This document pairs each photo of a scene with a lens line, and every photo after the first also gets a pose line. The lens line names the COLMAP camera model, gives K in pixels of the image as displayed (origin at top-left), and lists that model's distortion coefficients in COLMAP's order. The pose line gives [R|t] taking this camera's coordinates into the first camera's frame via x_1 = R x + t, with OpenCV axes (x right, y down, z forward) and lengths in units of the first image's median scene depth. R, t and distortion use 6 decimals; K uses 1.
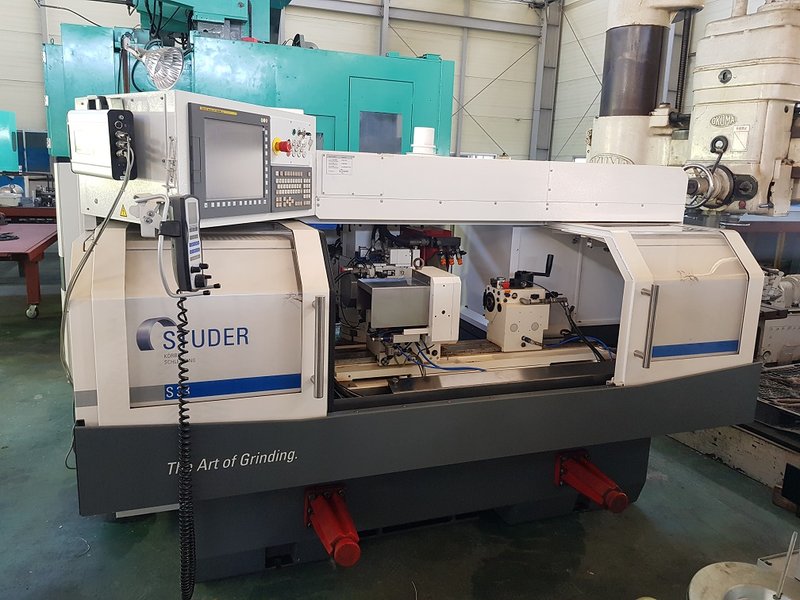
lens RADIAL K [[611.9, 0, 400.0], [0, 611.9, 300.0], [0, 0, 1]] dist [0.004596, -0.000704]
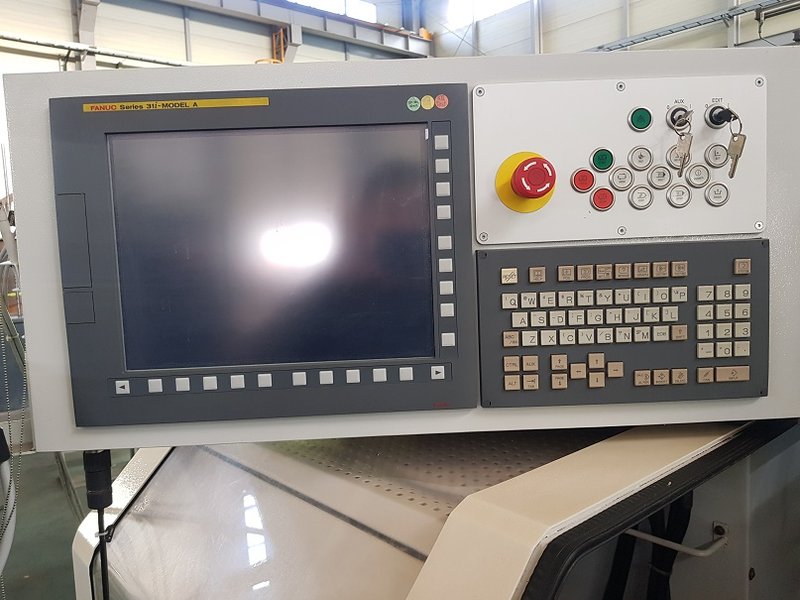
lens RADIAL K [[634.1, 0, 398.3], [0, 634.1, 310.5], [0, 0, 1]] dist [0.012964, -0.002584]
pose [[0.367249, 0.037516, -0.929366, 0.044781], [-0.140218, 0.990000, -0.015445, -0.142566], [0.919493, 0.135986, 0.368836, 0.673567]]
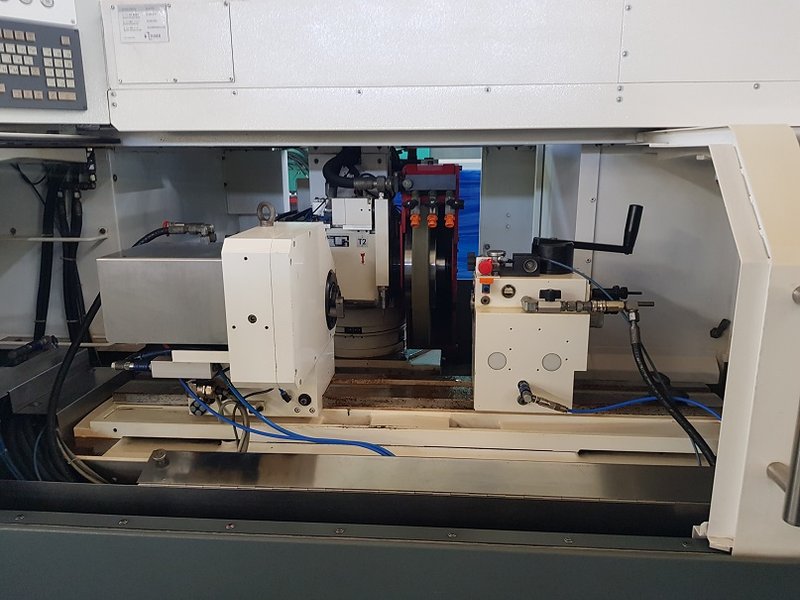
lens RADIAL K [[634.1, 0, 398.3], [0, 634.1, 310.5], [0, 0, 1]] dist [0.012964, -0.002584]
pose [[0.912401, 0.057981, -0.405170, 0.305658], [-0.044245, 0.998086, 0.043194, -0.009164], [0.406899, -0.021484, 0.913220, 0.537038]]
